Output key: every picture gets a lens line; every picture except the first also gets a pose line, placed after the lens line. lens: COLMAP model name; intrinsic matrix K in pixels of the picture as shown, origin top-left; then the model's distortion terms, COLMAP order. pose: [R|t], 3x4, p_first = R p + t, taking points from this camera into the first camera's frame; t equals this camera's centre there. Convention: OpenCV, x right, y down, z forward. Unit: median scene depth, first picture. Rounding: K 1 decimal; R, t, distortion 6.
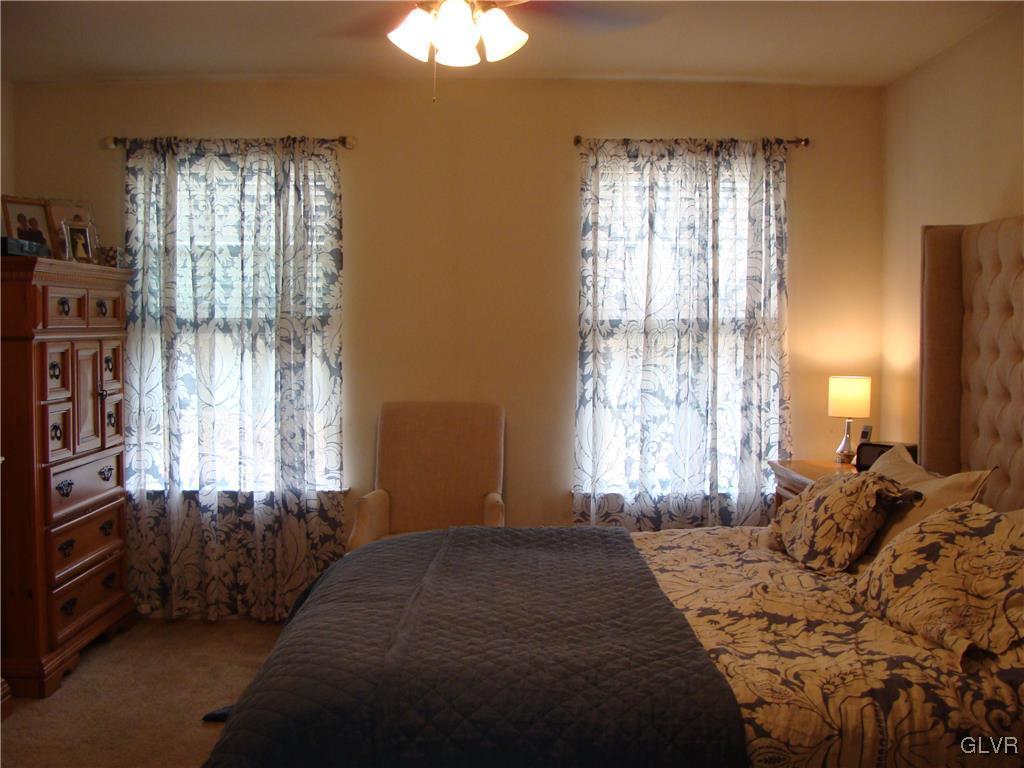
lens RADIAL K [[1156.2, 0, 504.4], [0, 1156.2, 381.6], [0, 0, 1]] dist [-0.145833, 0.000000]
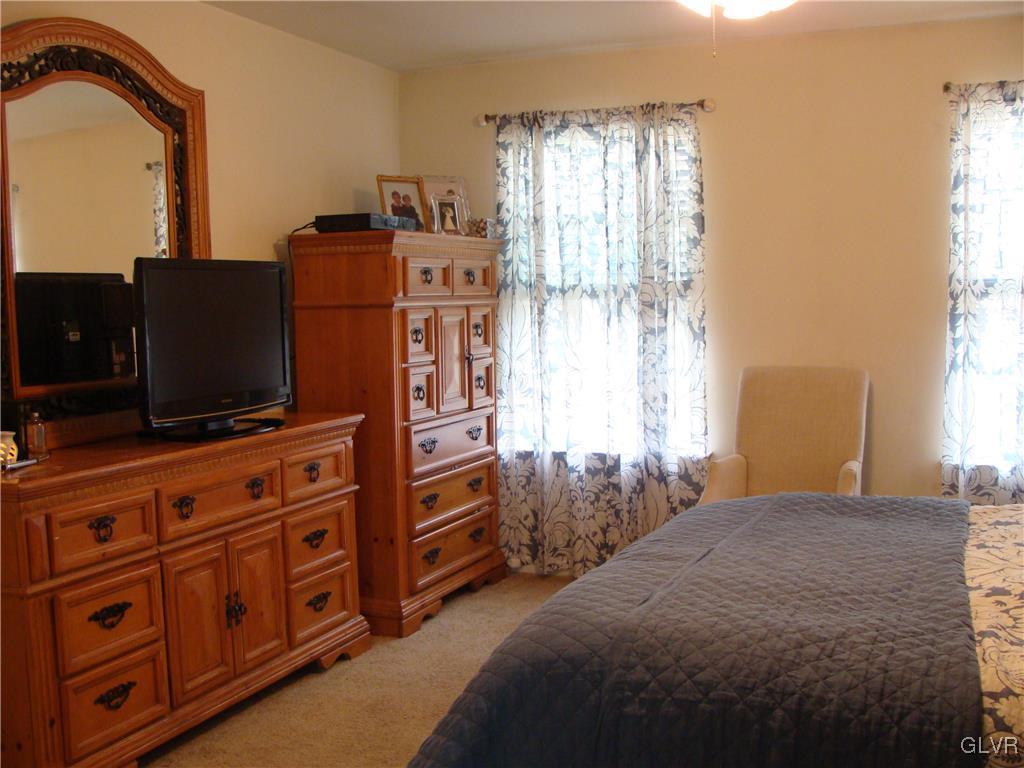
lens RADIAL K [[1156.2, 0, 507.8], [0, 1156.2, 385.2], [0, 0, 1]] dist [-0.145833, 0.000000]
pose [[0.920862, 0.008532, -0.389795, 0.092537], [0.002488, 0.999612, 0.027757, 0.005973], [0.389881, -0.026530, 0.920483, 0.016832]]
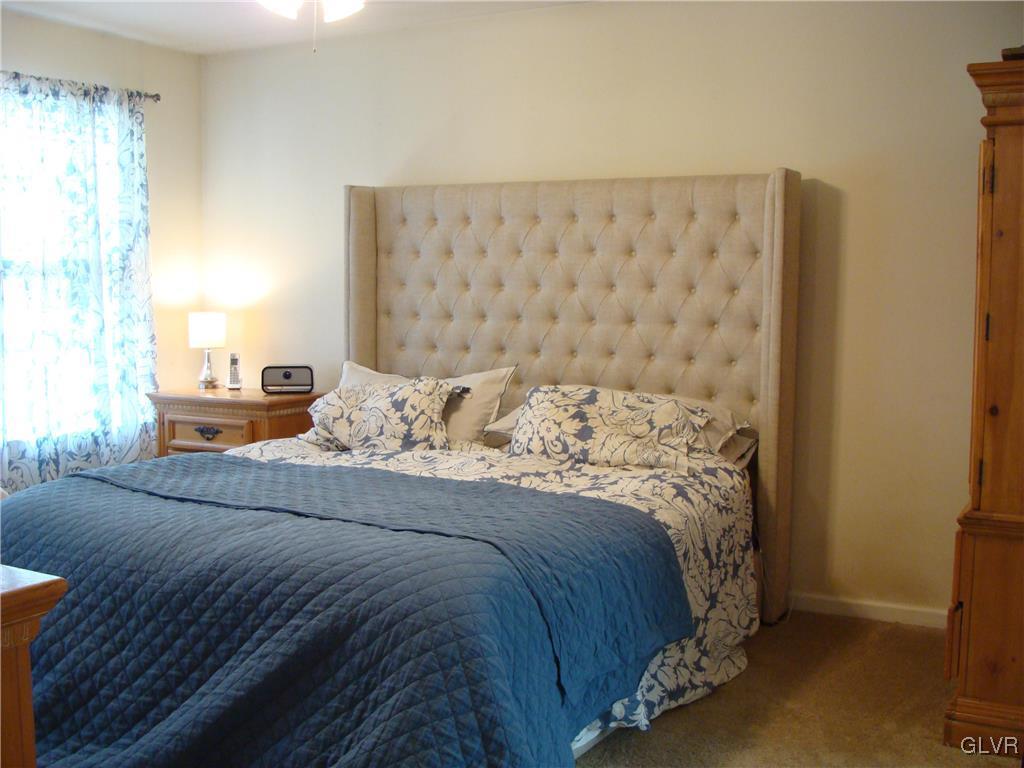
lens RADIAL K [[1156.2, 0, 511.3], [0, 1156.2, 385.9], [0, 0, 1]] dist [-0.145833, 0.000000]
pose [[0.490341, -0.076639, 0.868155, -0.530799], [0.035860, 0.997057, 0.067765, 0.002465], [-0.870793, -0.002096, 0.491646, 0.180508]]
